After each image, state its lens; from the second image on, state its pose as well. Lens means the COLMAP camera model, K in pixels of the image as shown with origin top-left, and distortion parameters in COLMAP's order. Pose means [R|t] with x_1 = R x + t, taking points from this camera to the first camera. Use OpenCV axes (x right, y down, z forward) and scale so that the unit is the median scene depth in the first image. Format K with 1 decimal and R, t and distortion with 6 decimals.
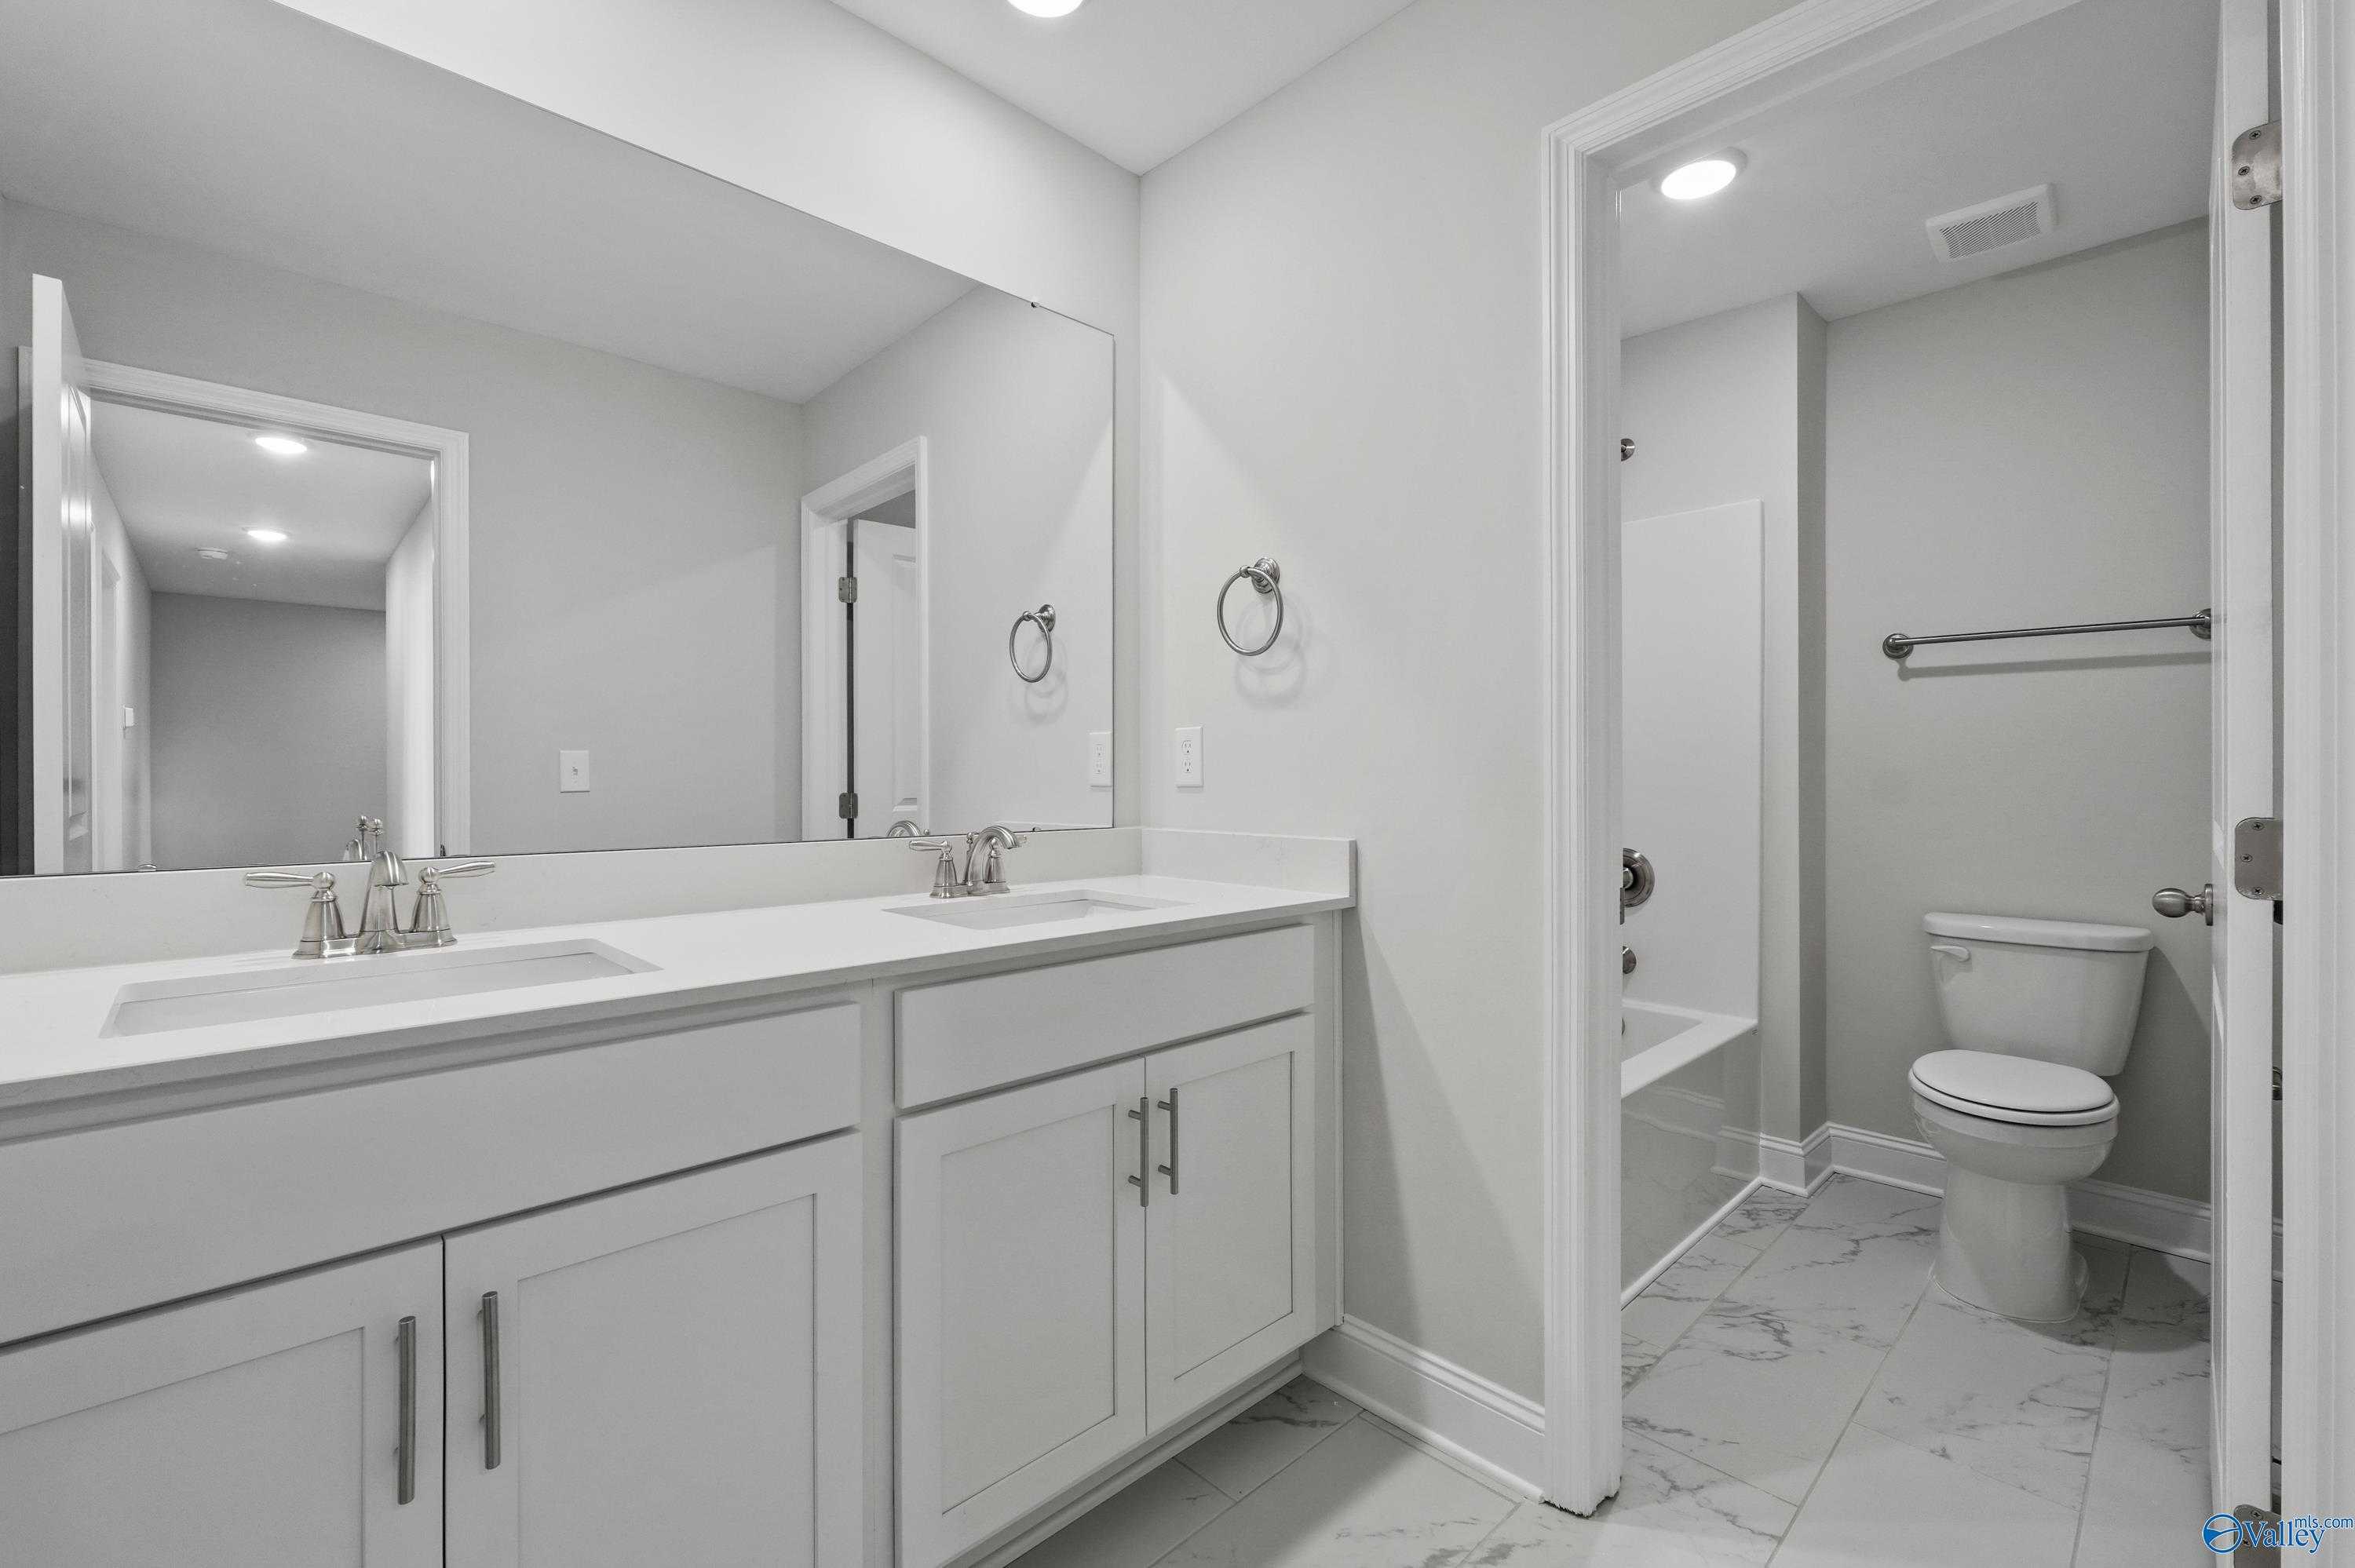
lens RADIAL K [[983.7, 0, 1174.6], [0, 983.7, 778.6], [0, 0, 1]] dist [-0.011860, 0.000575]
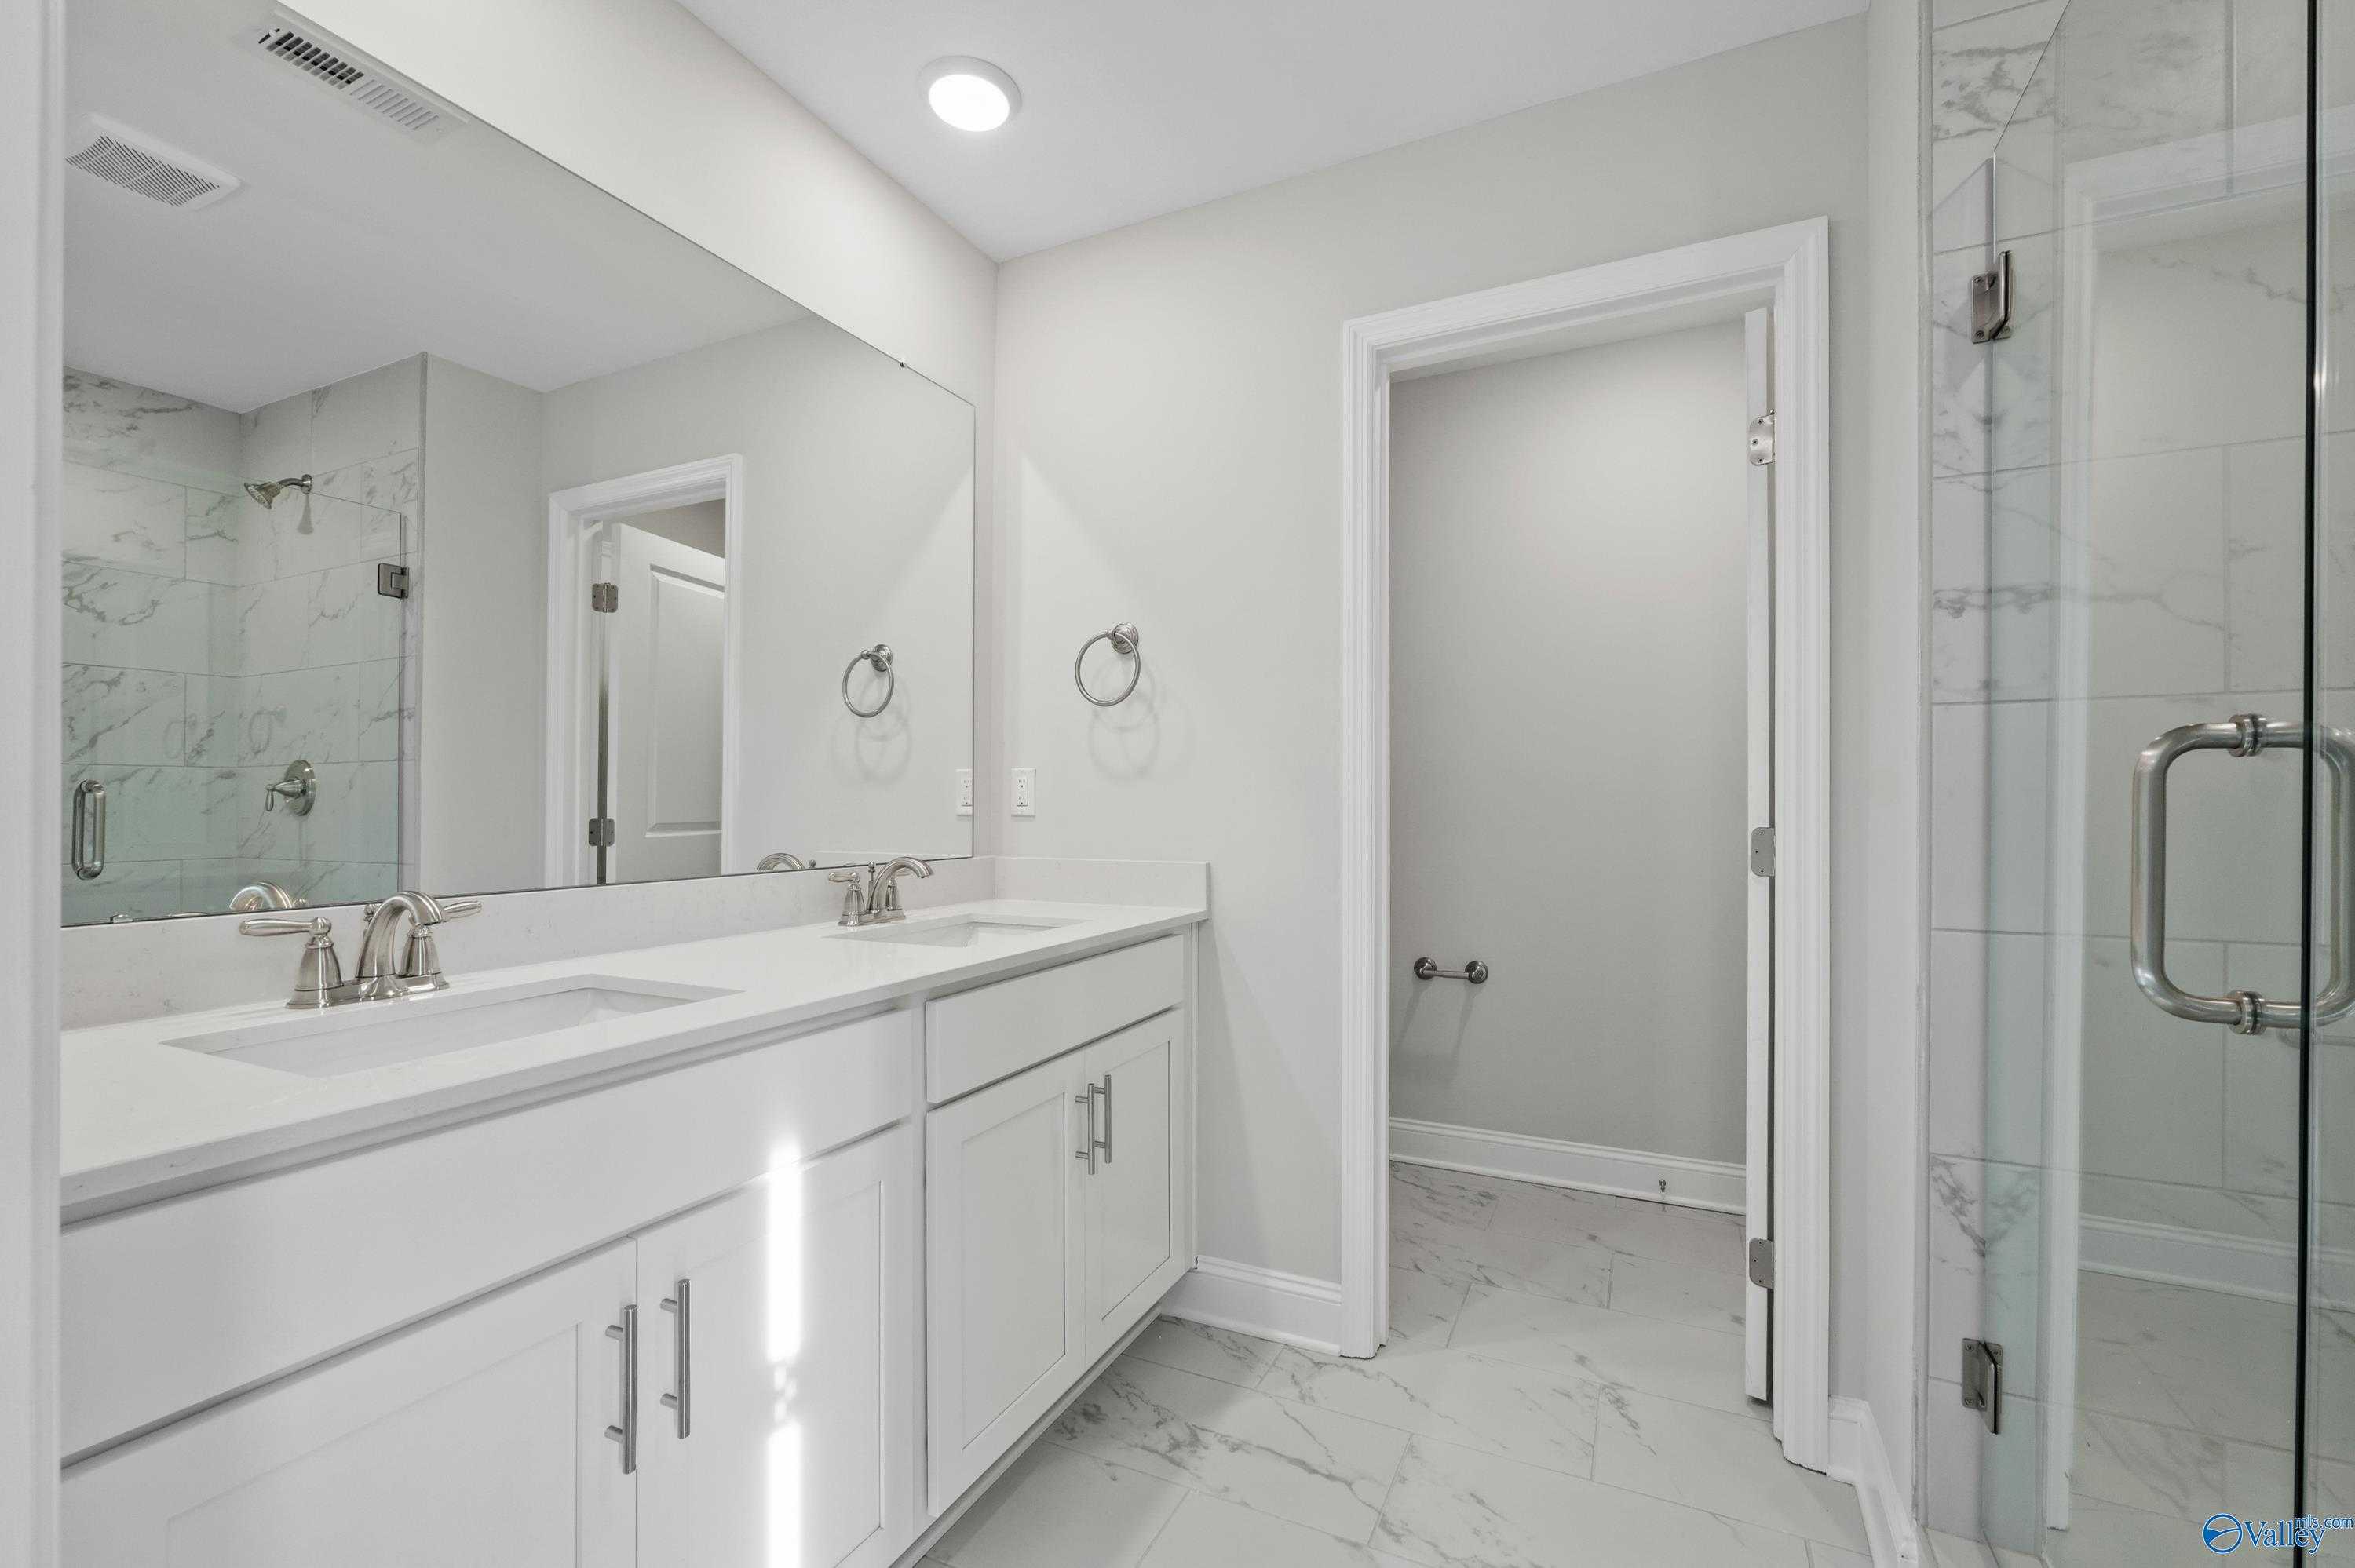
lens RADIAL K [[983.7, 0, 1185.3], [0, 983.7, 800.4], [0, 0, 1]] dist [-0.011860, 0.000575]
pose [[0.935639, 0.008259, 0.352862, -0.270677], [-0.009080, 0.999959, 0.000672, -0.017684], [-0.352842, -0.003833, 0.935675, -0.125383]]
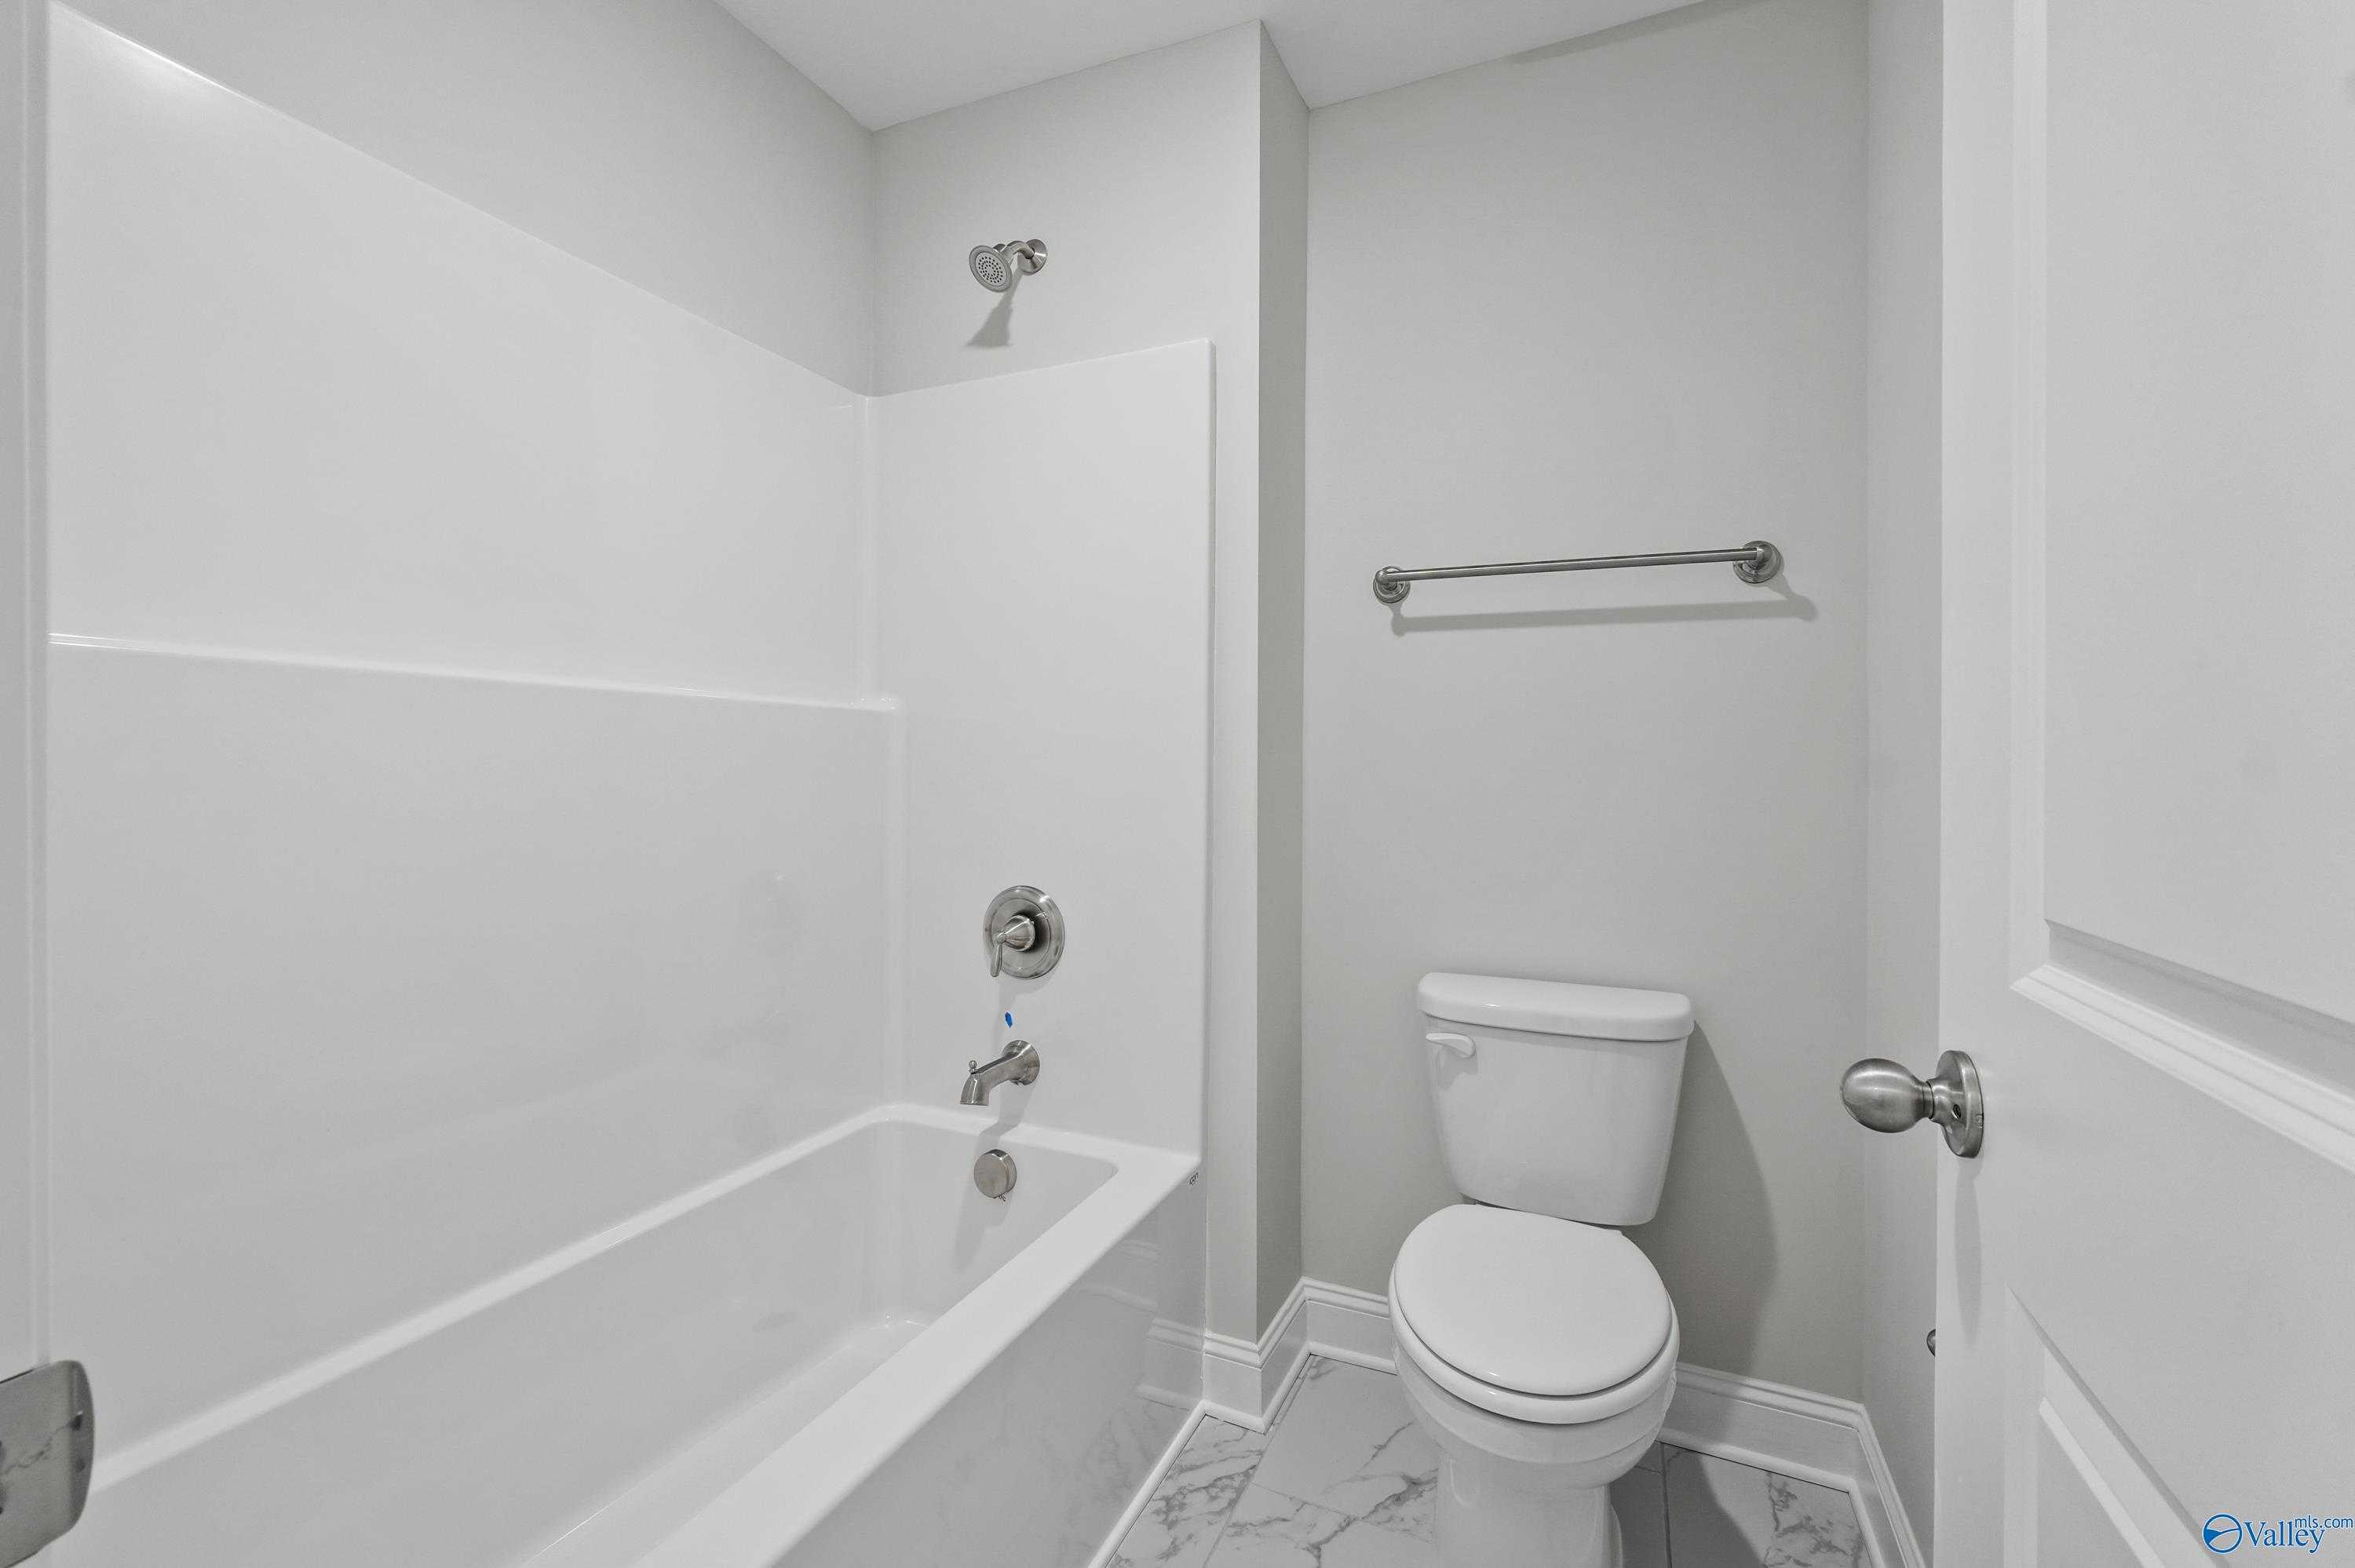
lens RADIAL K [[983.7, 0, 1170.3], [0, 983.7, 794.5], [0, 0, 1]] dist [-0.011860, 0.000575]
pose [[0.926221, -0.011383, 0.376808, 0.352341], [0.001061, 0.999619, 0.027590, -0.007006], [-0.376978, -0.025154, 0.925880, 0.437759]]
